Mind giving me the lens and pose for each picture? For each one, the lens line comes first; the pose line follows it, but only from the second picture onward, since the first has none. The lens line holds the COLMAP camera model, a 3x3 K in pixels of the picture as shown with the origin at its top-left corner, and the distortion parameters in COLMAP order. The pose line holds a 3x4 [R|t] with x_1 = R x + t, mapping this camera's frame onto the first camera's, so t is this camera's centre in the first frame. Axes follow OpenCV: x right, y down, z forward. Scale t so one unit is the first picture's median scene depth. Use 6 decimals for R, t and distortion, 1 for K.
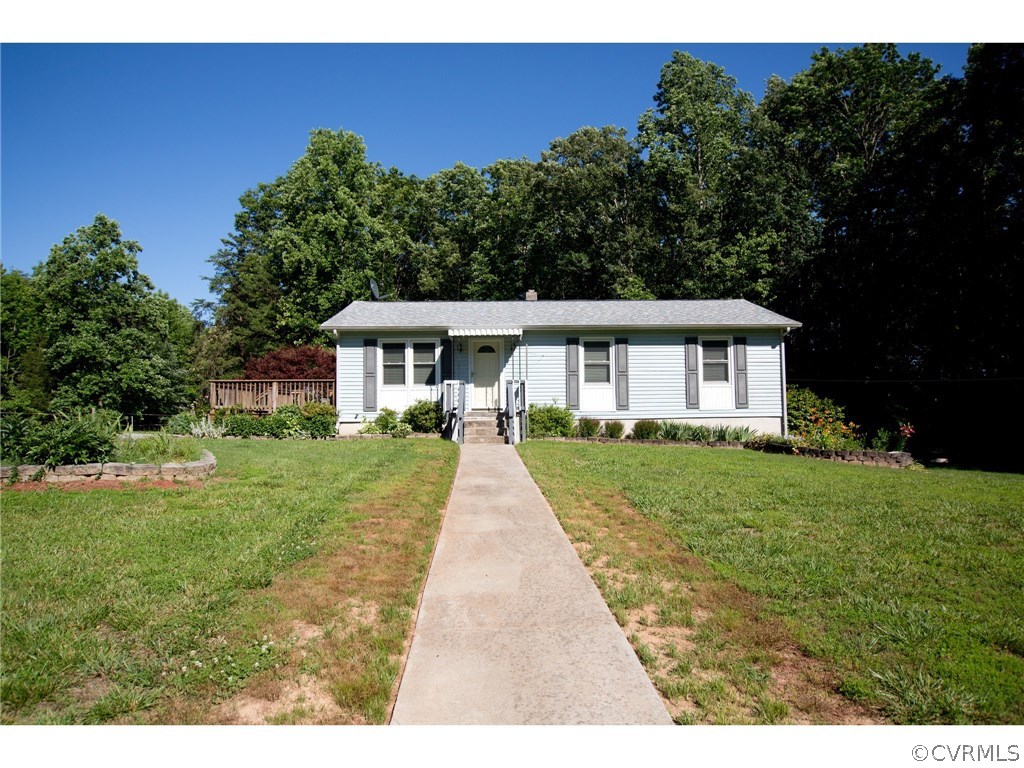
lens RADIAL K [[657.7, 0, 508.6], [0, 657.7, 384.1], [0, 0, 1]] dist [-0.010452, -0.004860]
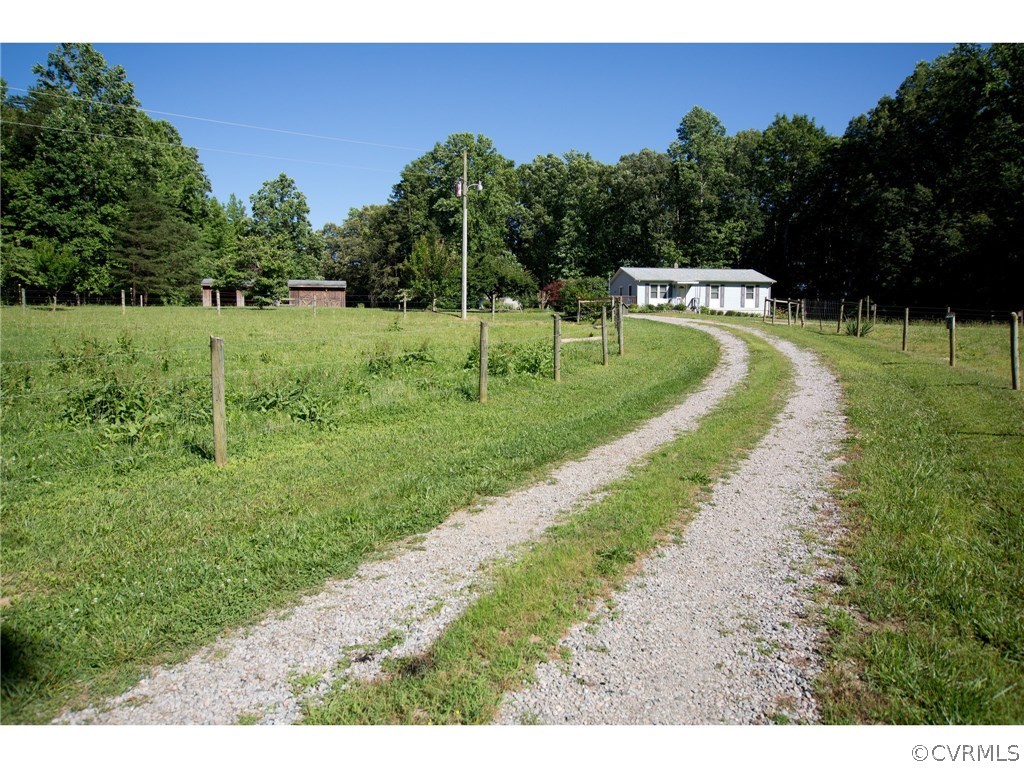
lens RADIAL K [[657.7, 0, 508.9], [0, 657.7, 386.4], [0, 0, 1]] dist [-0.010452, -0.004860]
pose [[0.990054, -0.003123, 0.140653, -1.293052], [-0.015752, 0.991006, 0.132886, 0.012392], [-0.139803, -0.133780, 0.981100, -2.023975]]
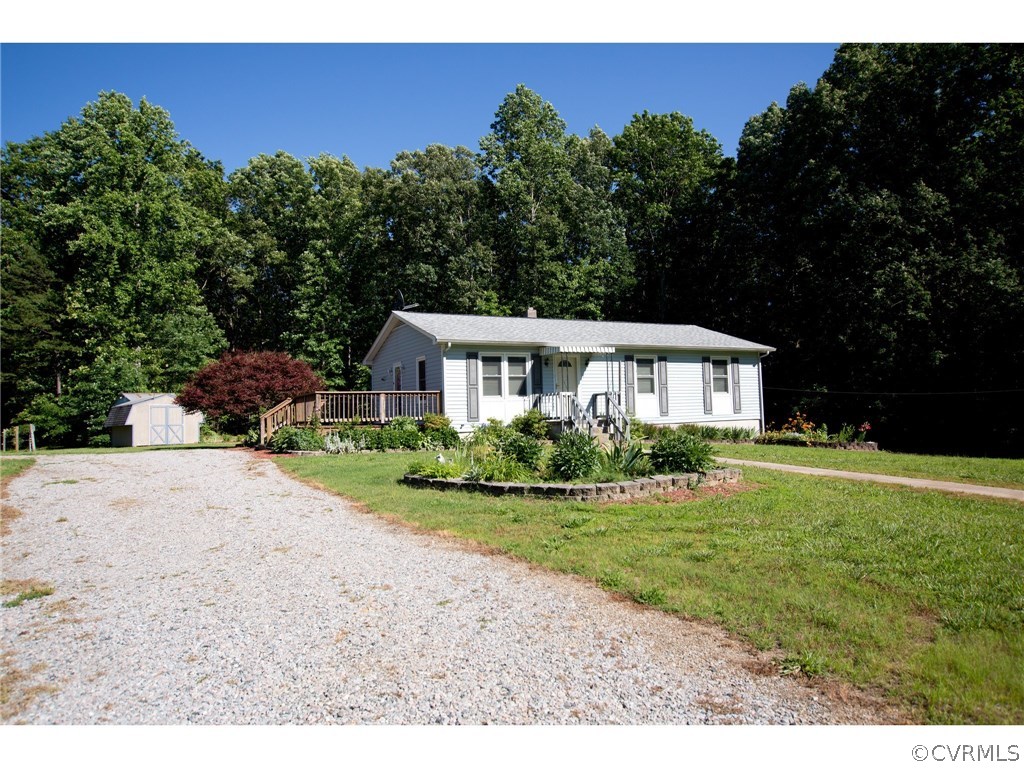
lens RADIAL K [[657.7, 0, 508.6], [0, 657.7, 388.9], [0, 0, 1]] dist [-0.010452, -0.004860]
pose [[0.901580, 0.000572, 0.432612, -0.604980], [-0.001469, 0.999997, 0.001737, -0.011857], [-0.432610, -0.002202, 0.901578, 0.032164]]
